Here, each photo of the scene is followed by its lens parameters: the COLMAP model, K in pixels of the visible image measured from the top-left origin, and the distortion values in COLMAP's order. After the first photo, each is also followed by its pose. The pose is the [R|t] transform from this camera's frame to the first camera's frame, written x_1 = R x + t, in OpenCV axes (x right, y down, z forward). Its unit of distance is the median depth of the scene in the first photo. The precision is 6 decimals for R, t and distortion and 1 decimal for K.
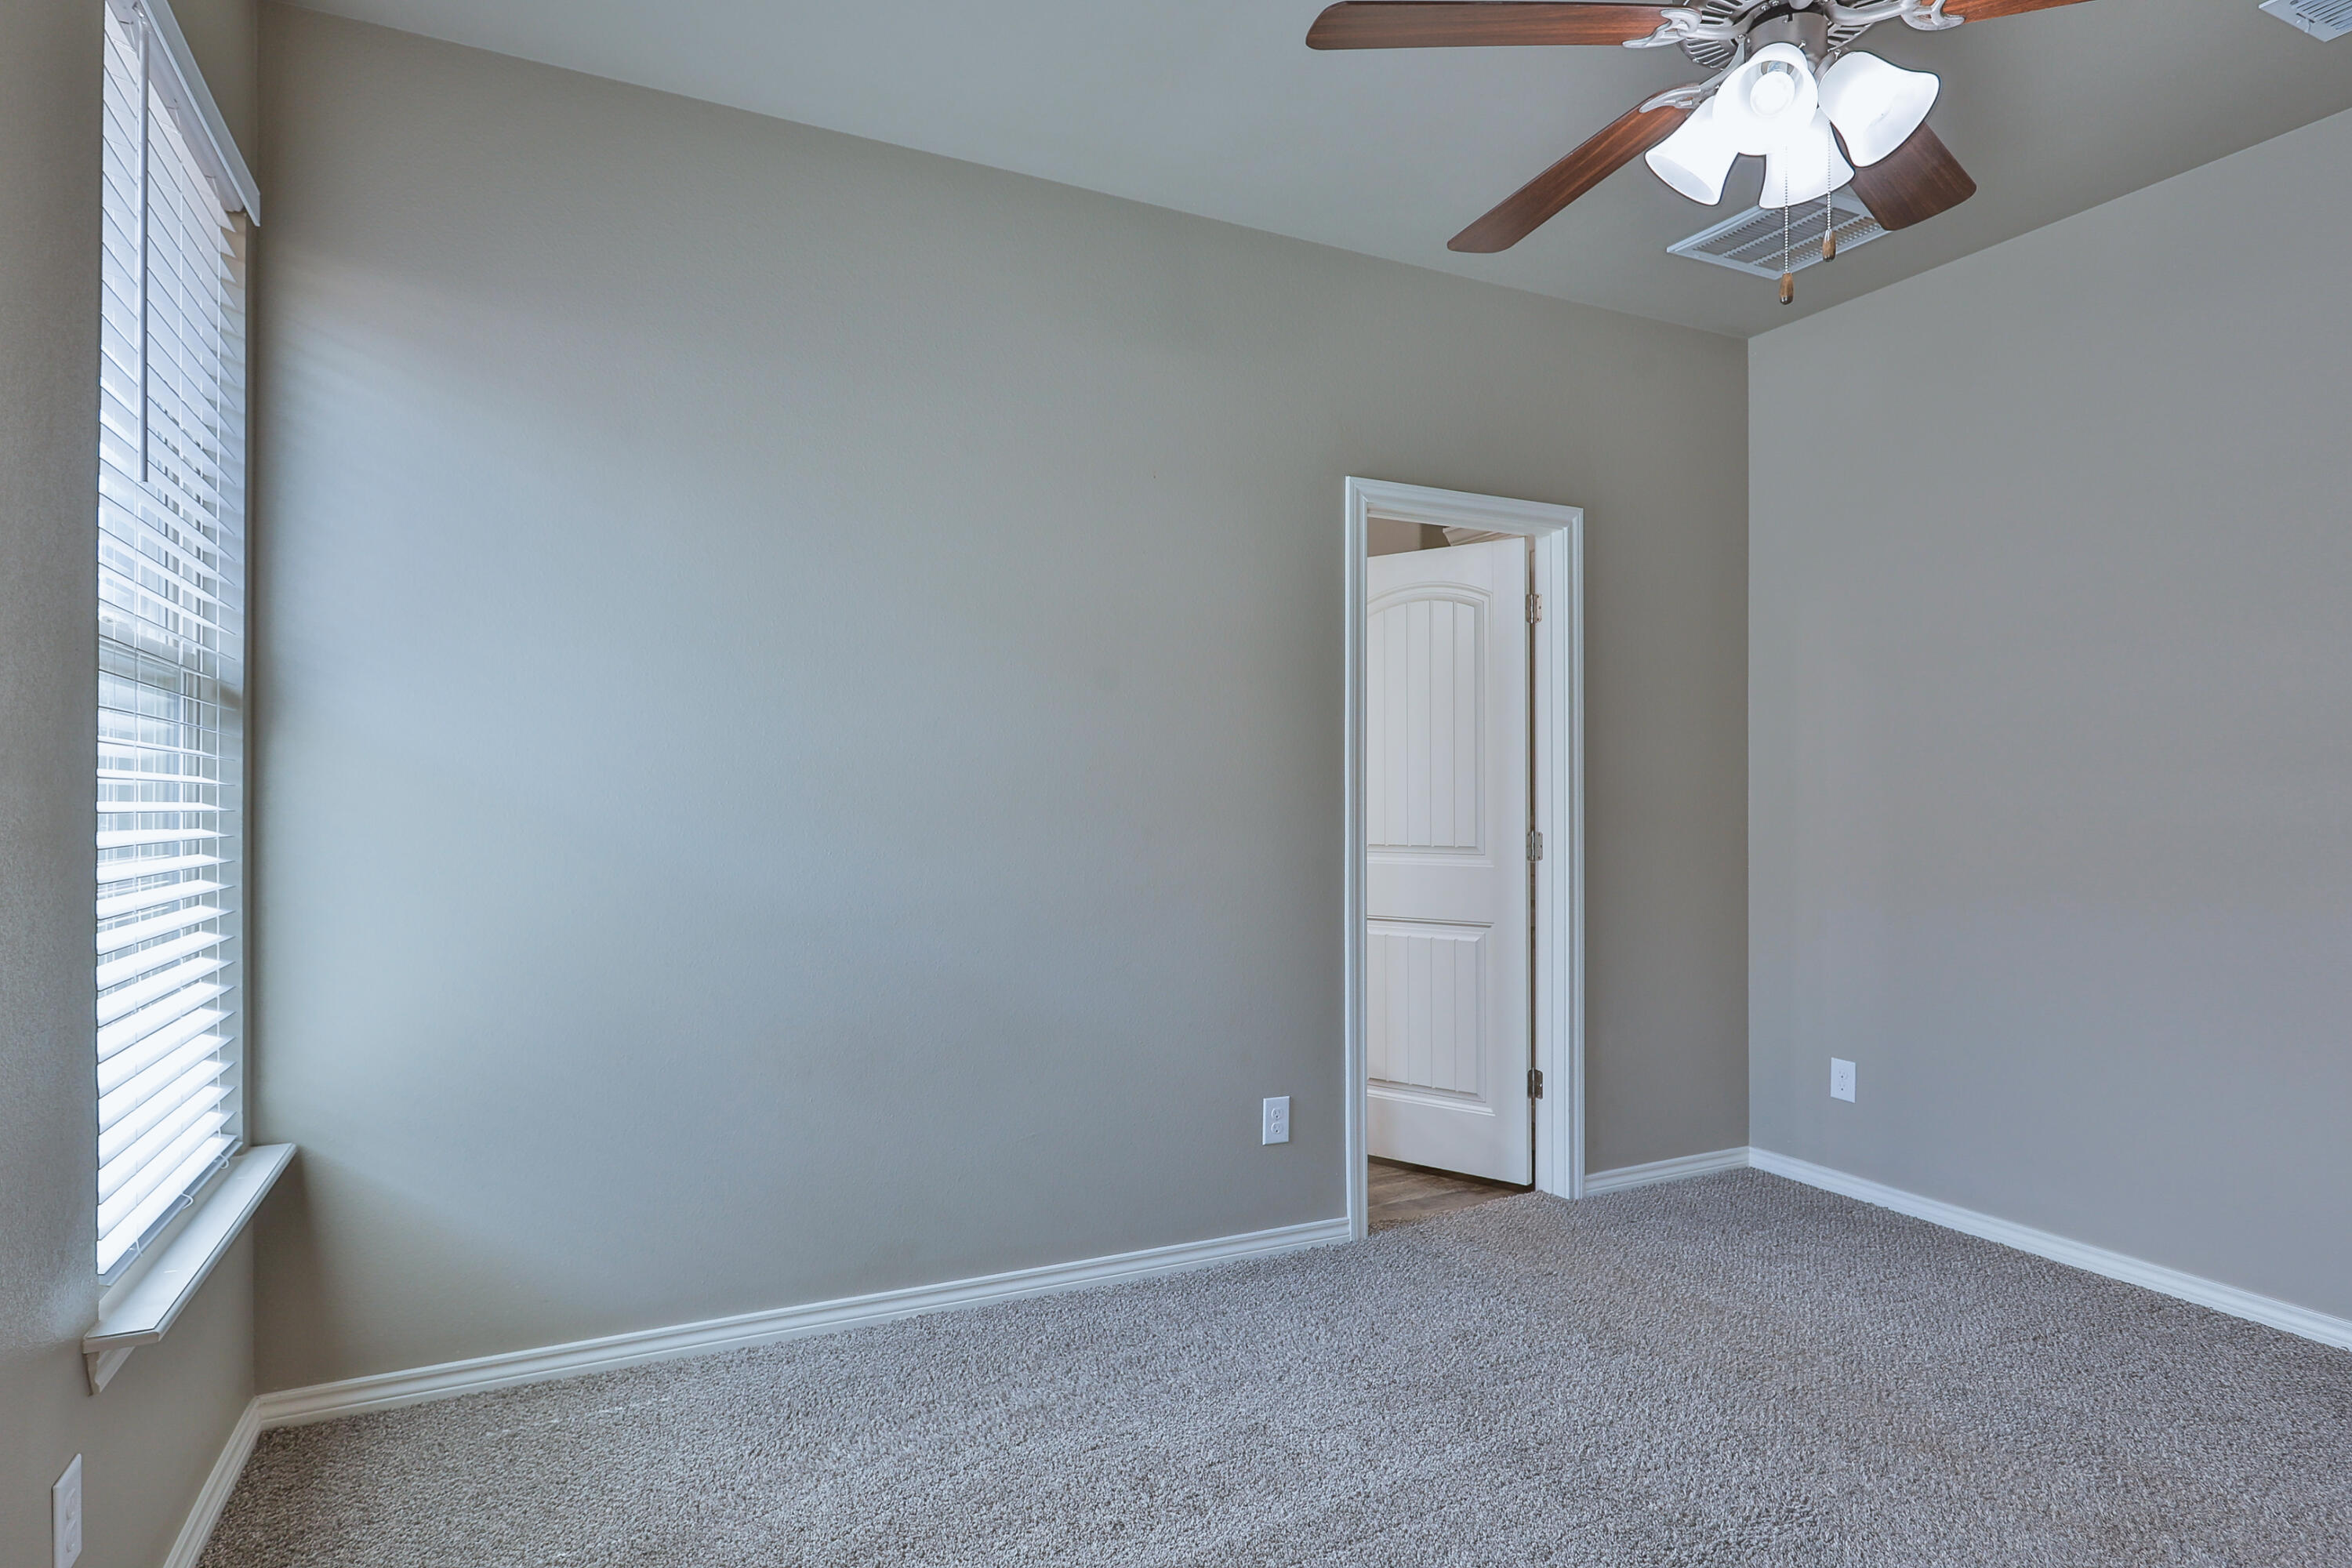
lens RADIAL K [[1219.6, 0, 1216.3], [0, 1219.6, 781.5], [0, 0, 1]] dist [-0.009475, 0.000746]
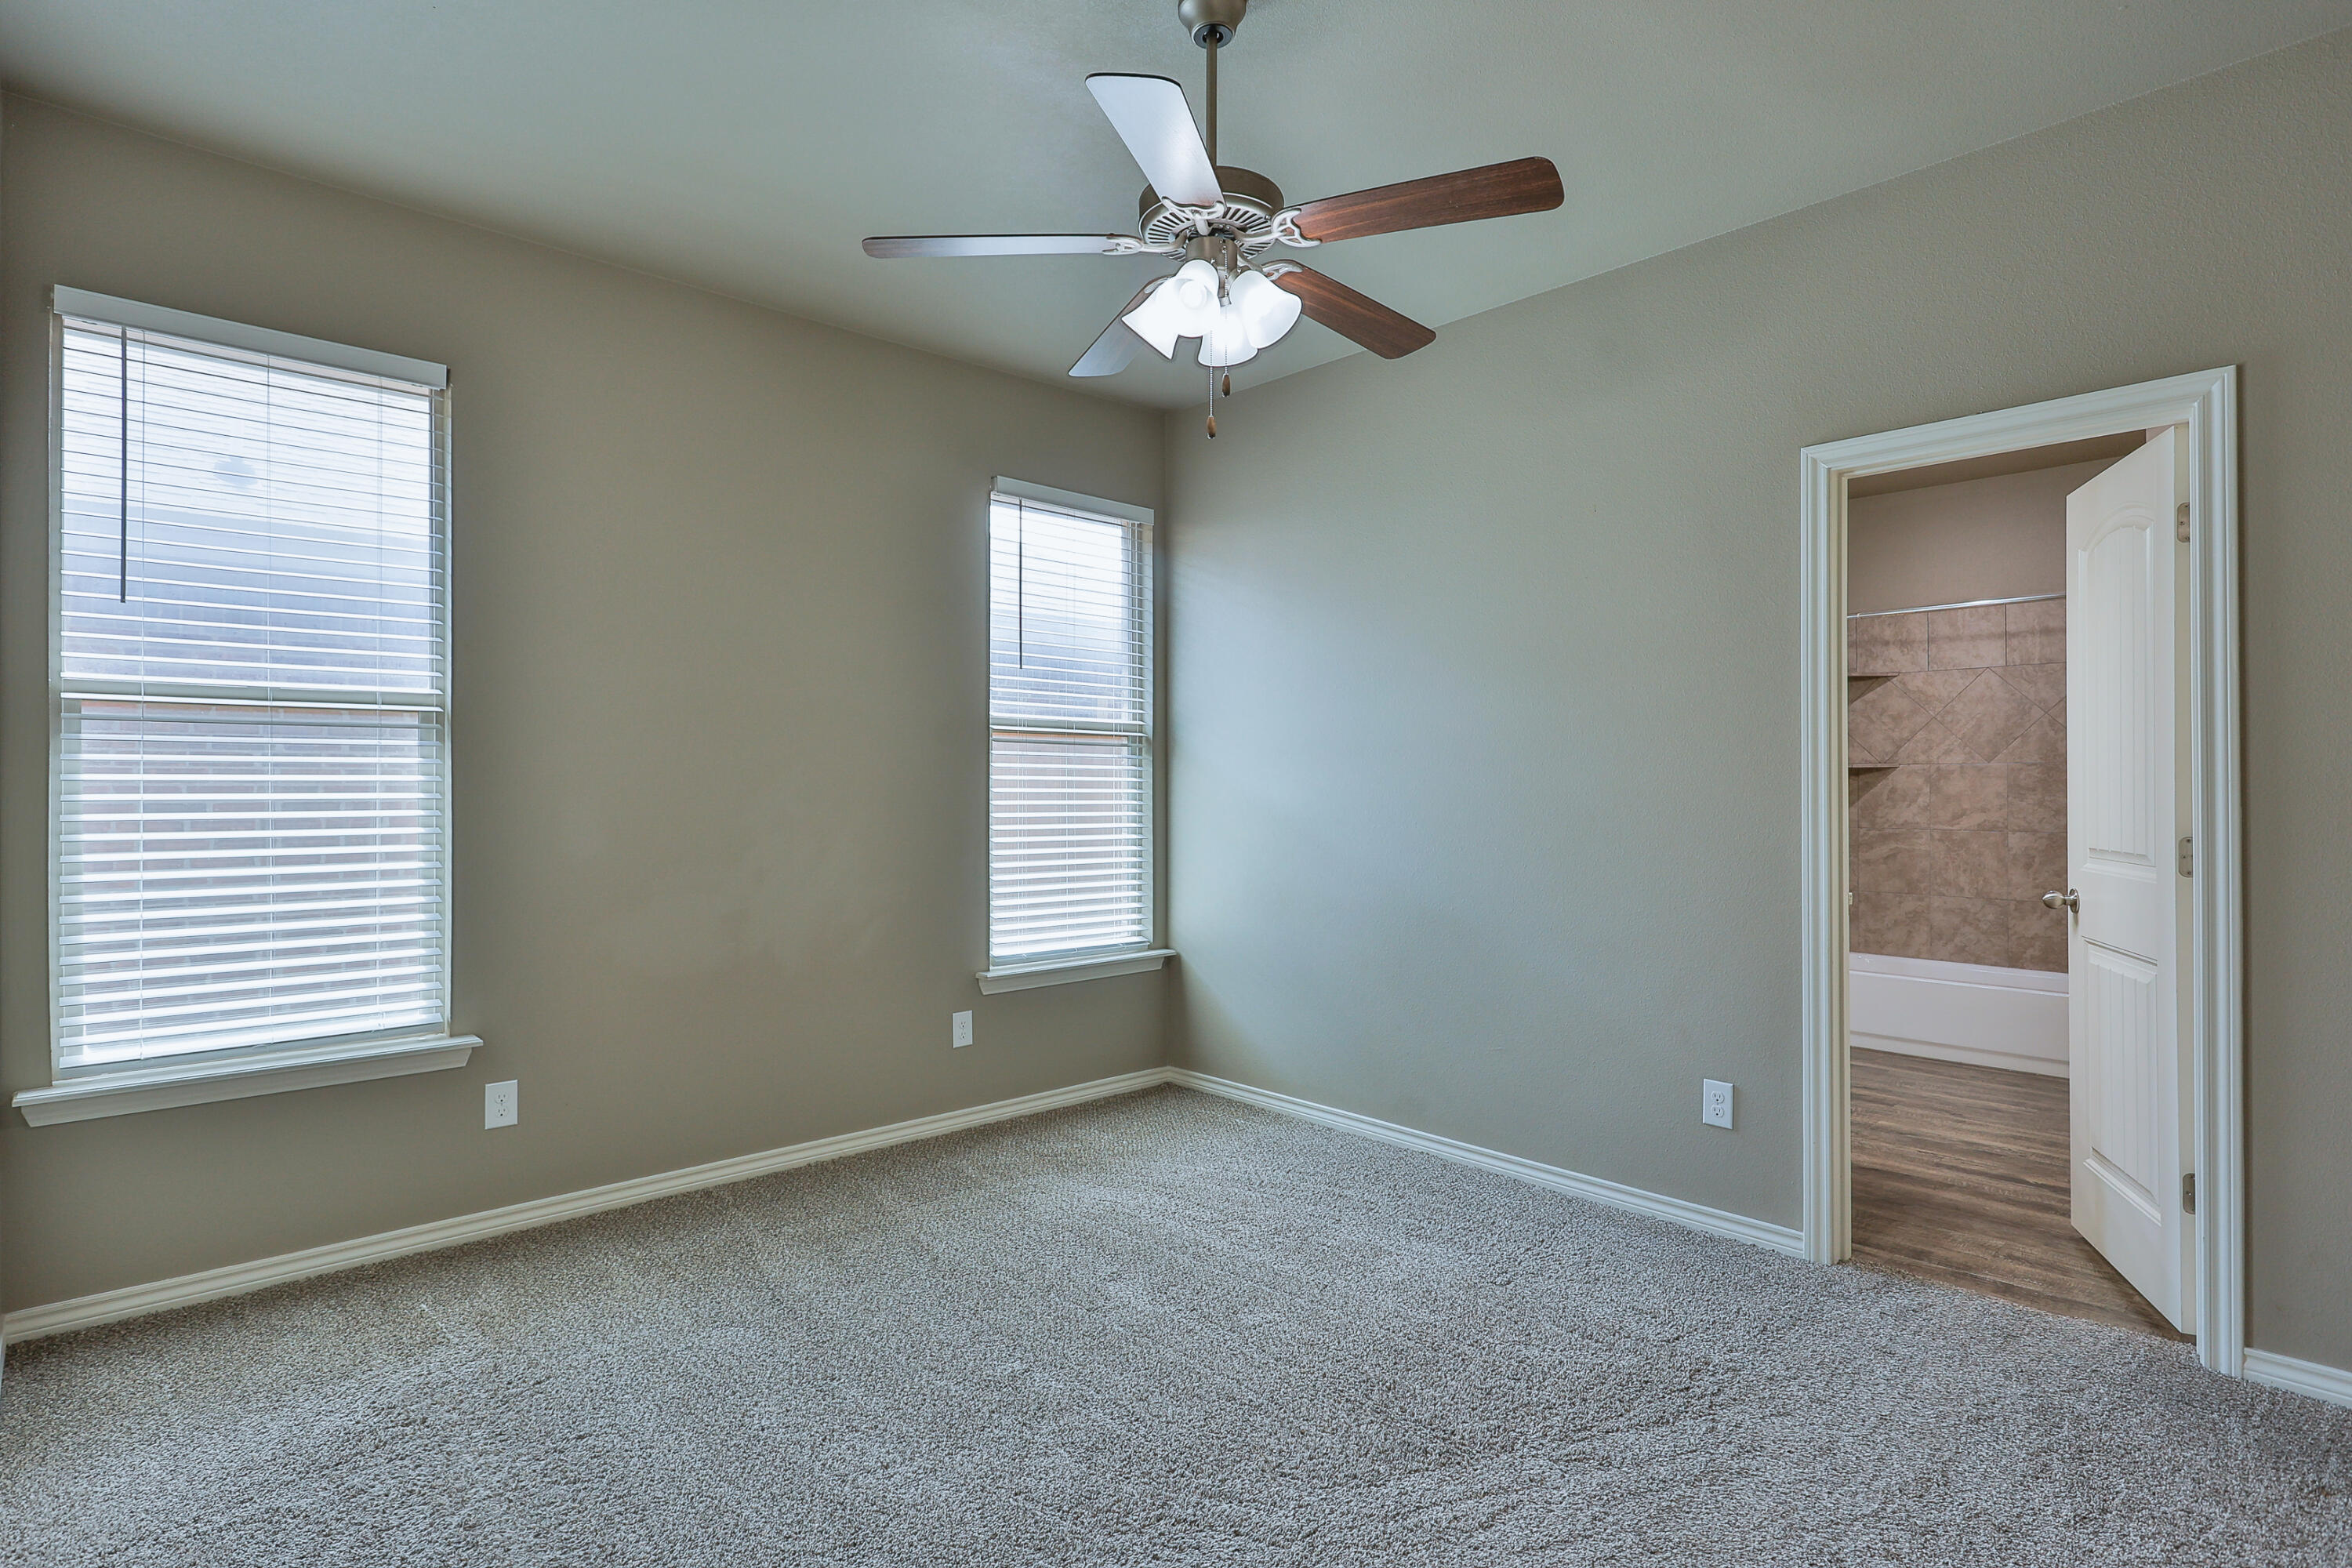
lens RADIAL K [[1219.6, 0, 1216.3], [0, 1219.6, 781.5], [0, 0, 1]] dist [-0.009475, 0.000746]
pose [[0.314176, -0.008304, -0.949328, 0.974923], [0.006461, 0.999957, -0.006609, 0.013177], [0.949343, -0.004057, 0.314216, 0.308523]]
